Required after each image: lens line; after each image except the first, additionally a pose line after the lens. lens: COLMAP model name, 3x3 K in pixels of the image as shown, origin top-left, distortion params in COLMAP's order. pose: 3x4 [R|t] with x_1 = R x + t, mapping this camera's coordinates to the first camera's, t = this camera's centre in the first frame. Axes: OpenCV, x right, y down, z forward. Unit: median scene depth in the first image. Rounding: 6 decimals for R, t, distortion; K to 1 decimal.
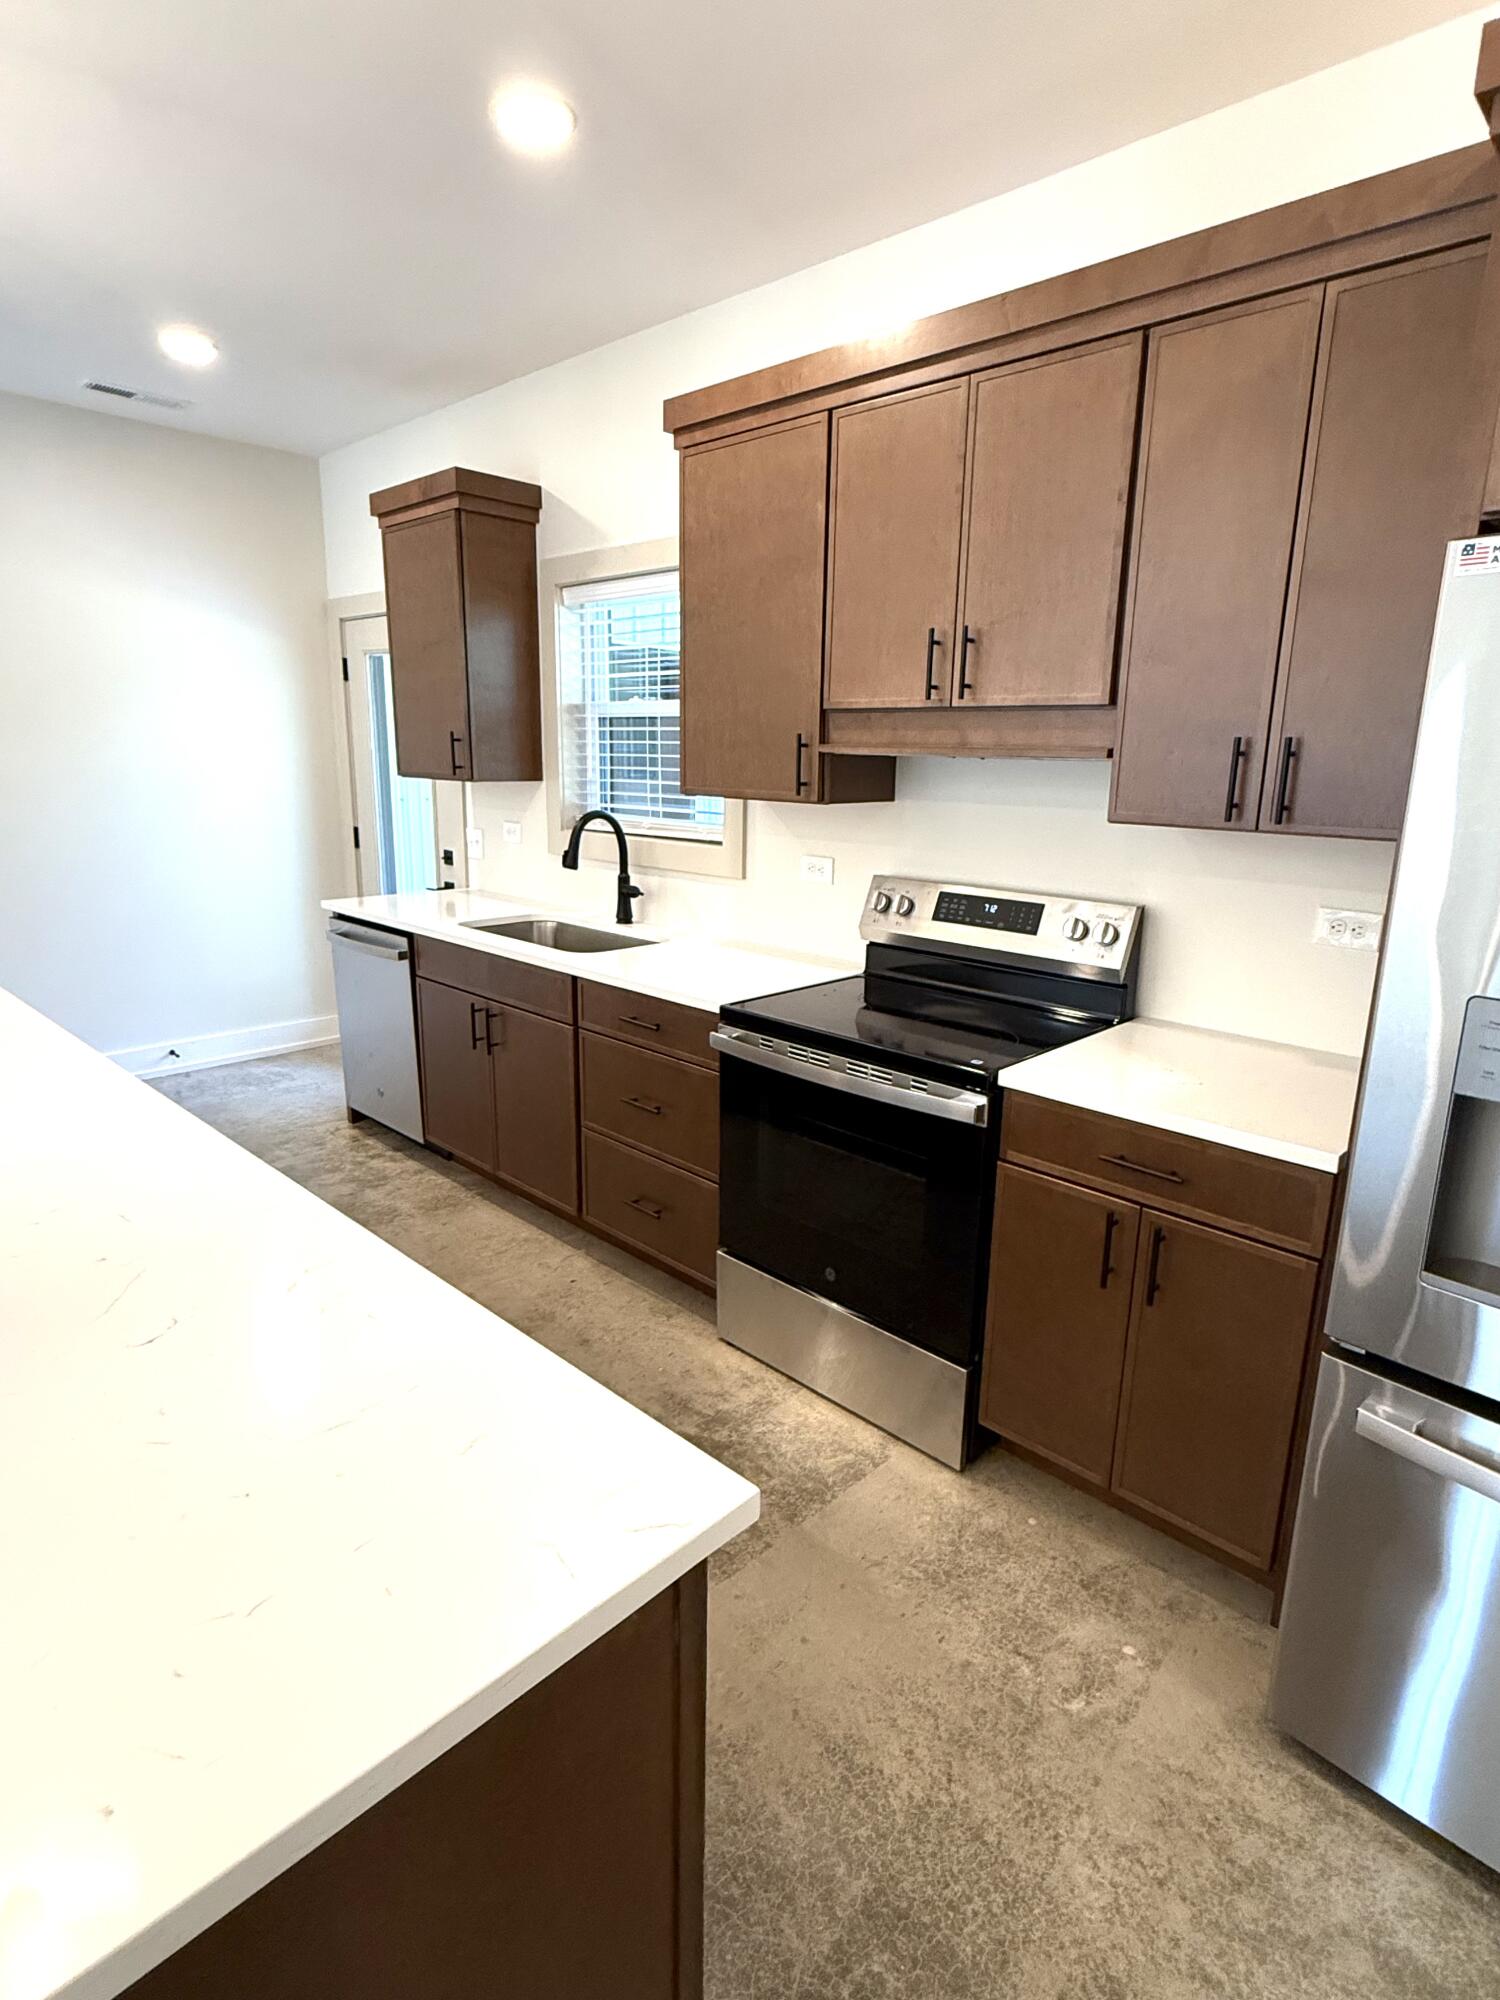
lens RADIAL K [[1046.4, 0, 762.2], [0, 1046.4, 995.0], [0, 0, 1]] dist [-0.000901, -0.000497]
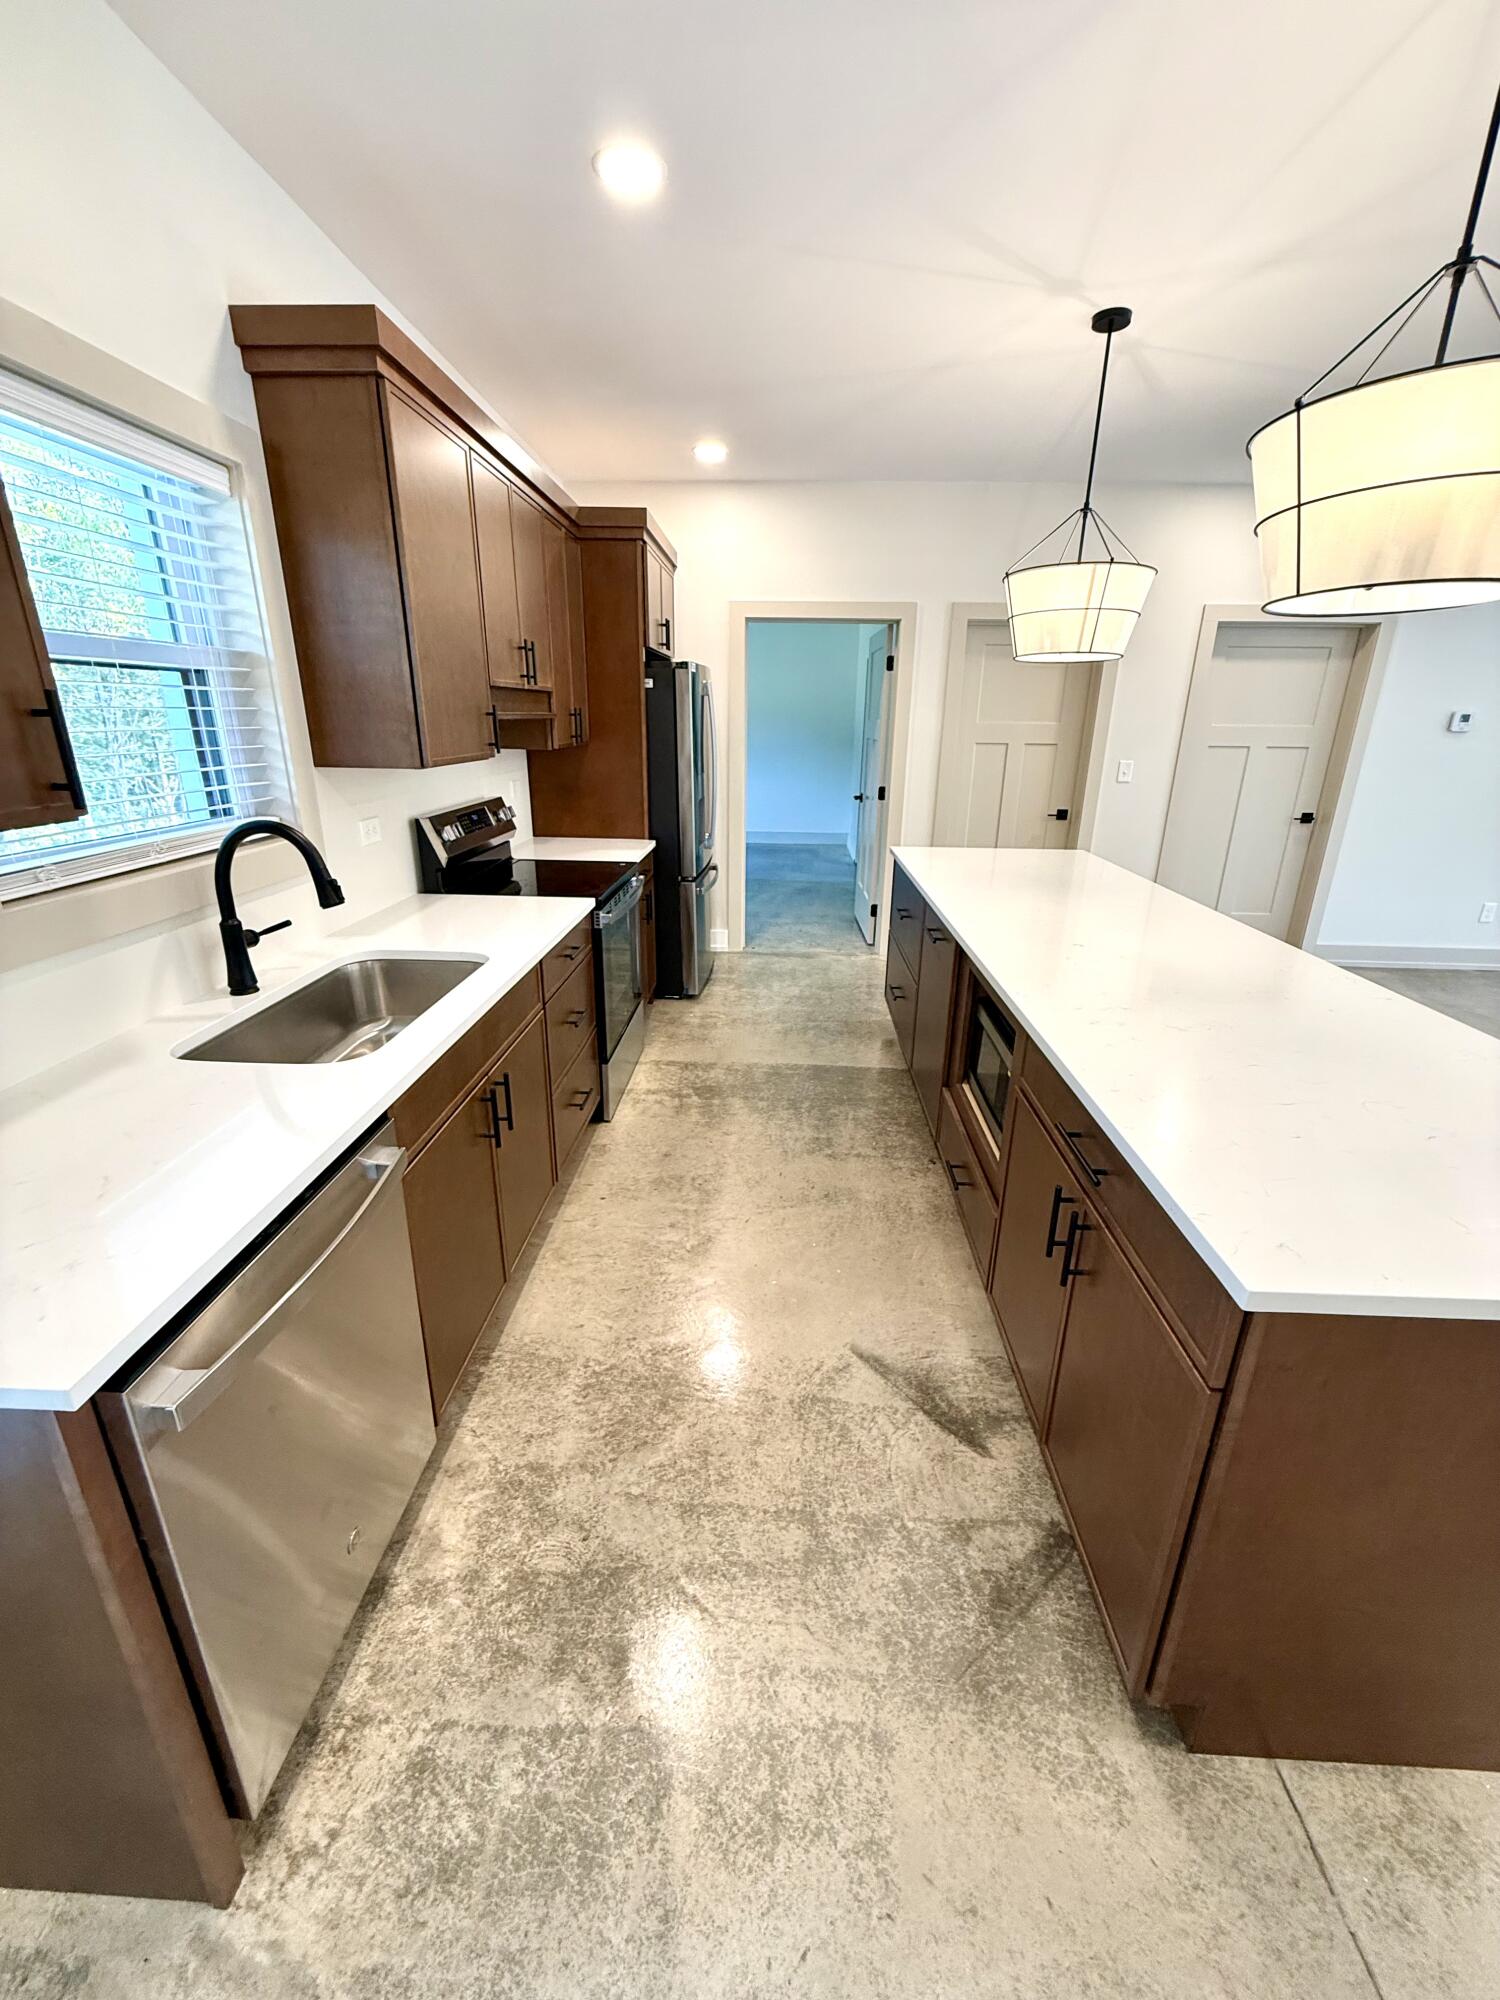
lens RADIAL K [[798.1, 0, 753.1], [0, 798.1, 991.8], [0, 0, 1]] dist [0.000279, 0.000086]
pose [[-0.655888, -0.274977, 0.702992, -0.961681], [0.146778, 0.867058, 0.476095, -0.362360], [-0.740451, 0.415449, -0.528332, 1.418238]]
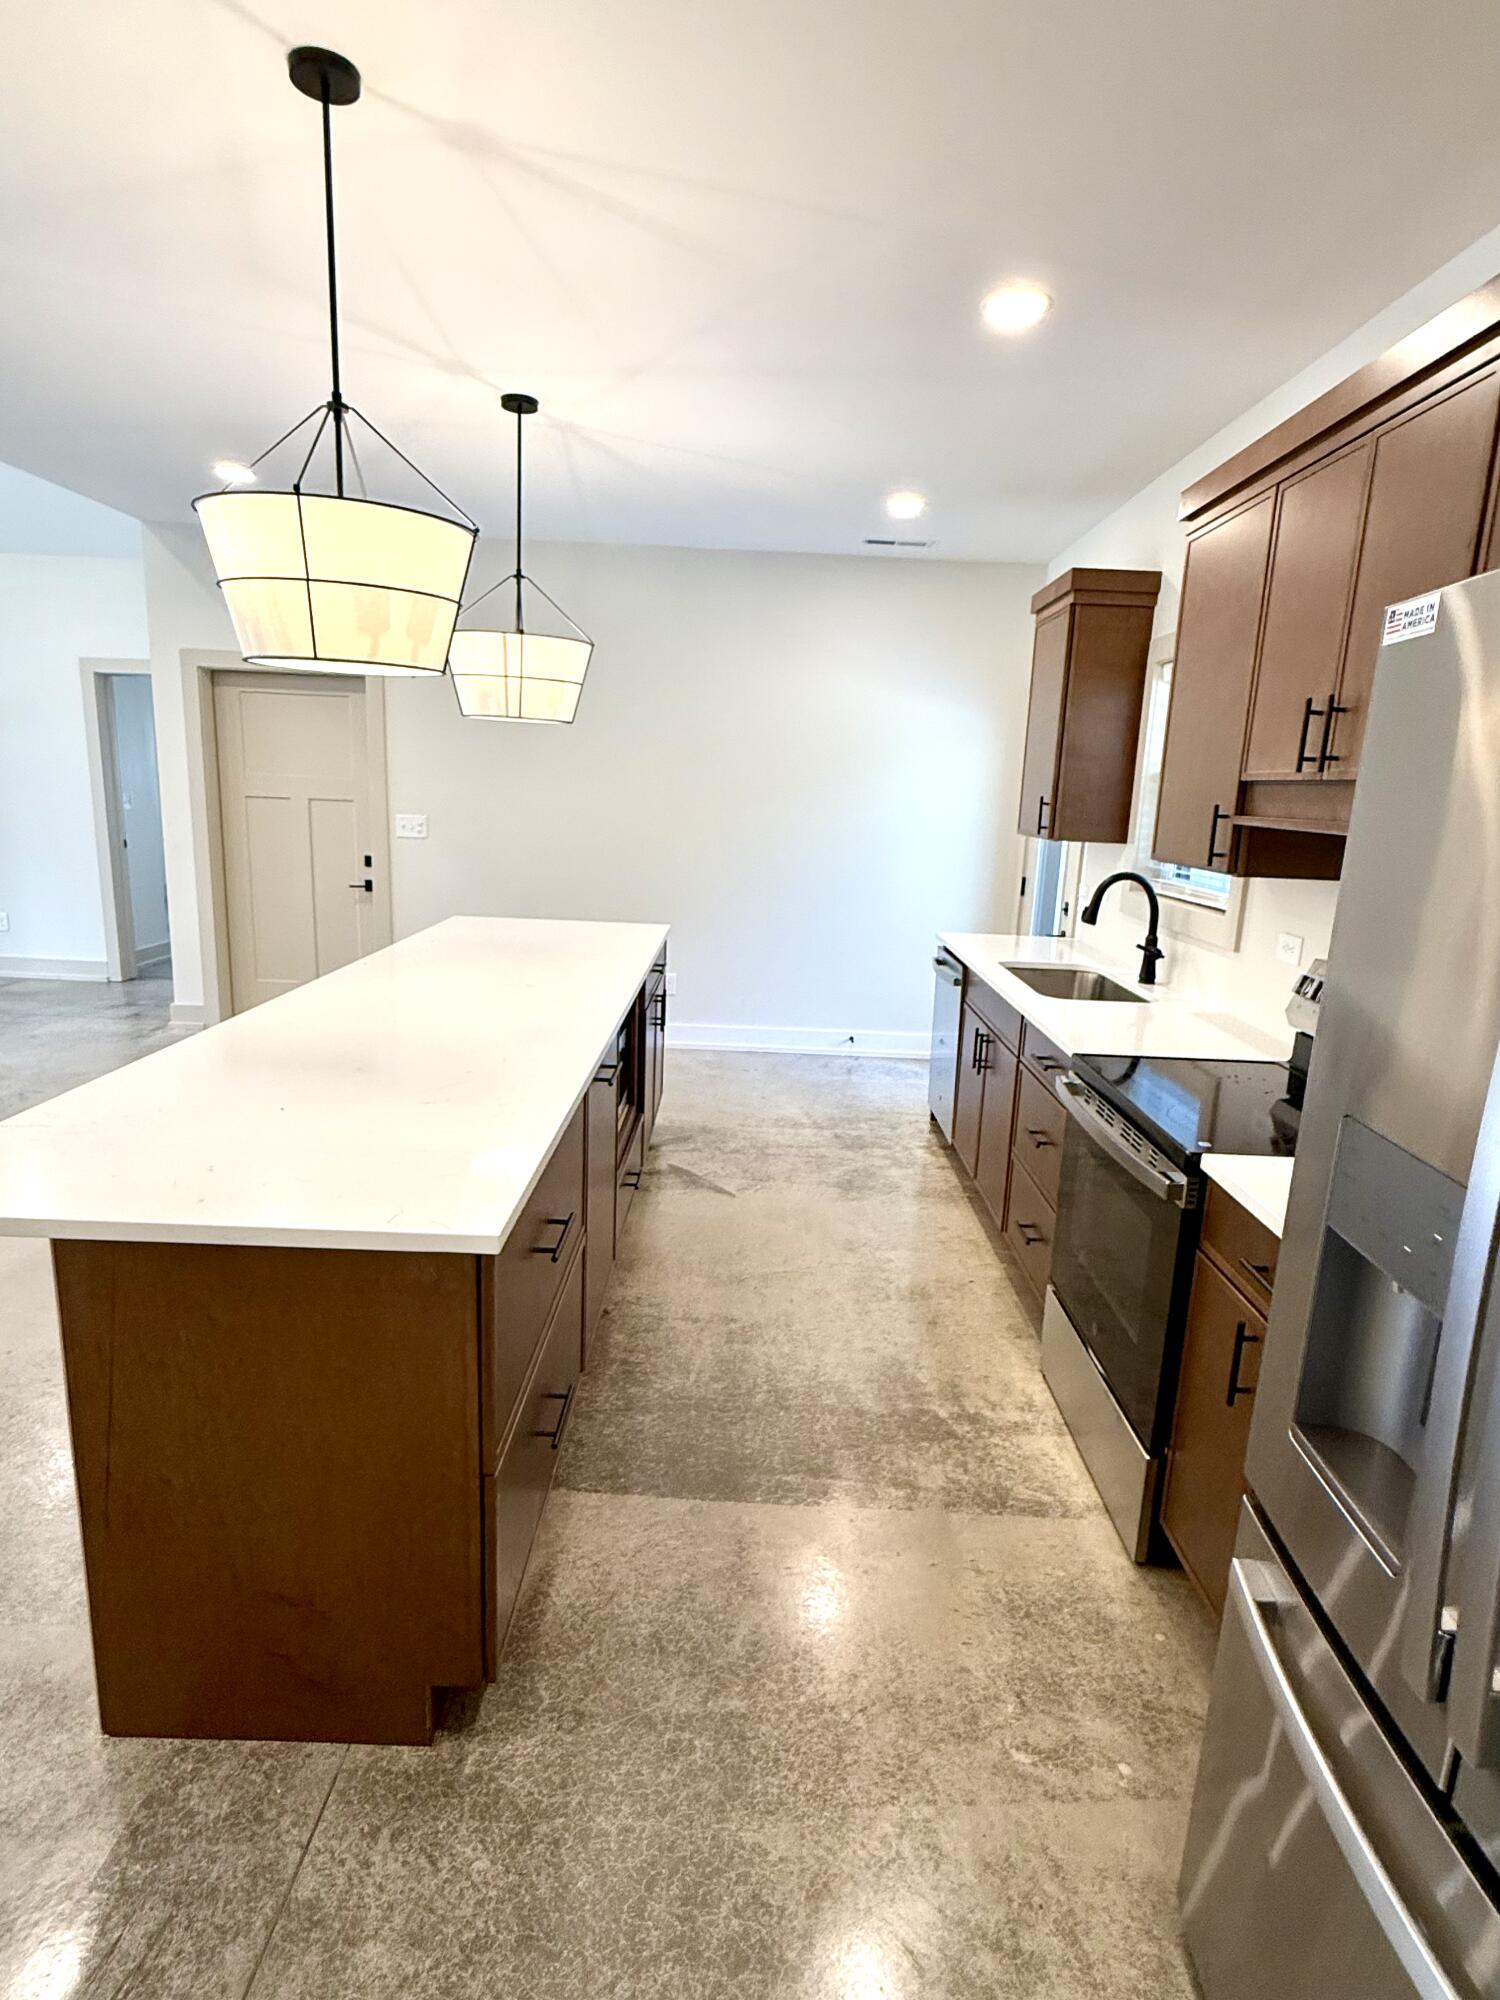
lens RADIAL K [[1051.0, 0, 758.0], [0, 1051.0, 990.0], [0, 0, 1]] dist [-0.001228, -0.000578]
pose [[0.688971, 0.148795, -0.709352, 0.469142], [-0.192044, 0.981197, 0.019291, -0.011951], [0.698884, 0.122936, 0.704591, 0.010516]]
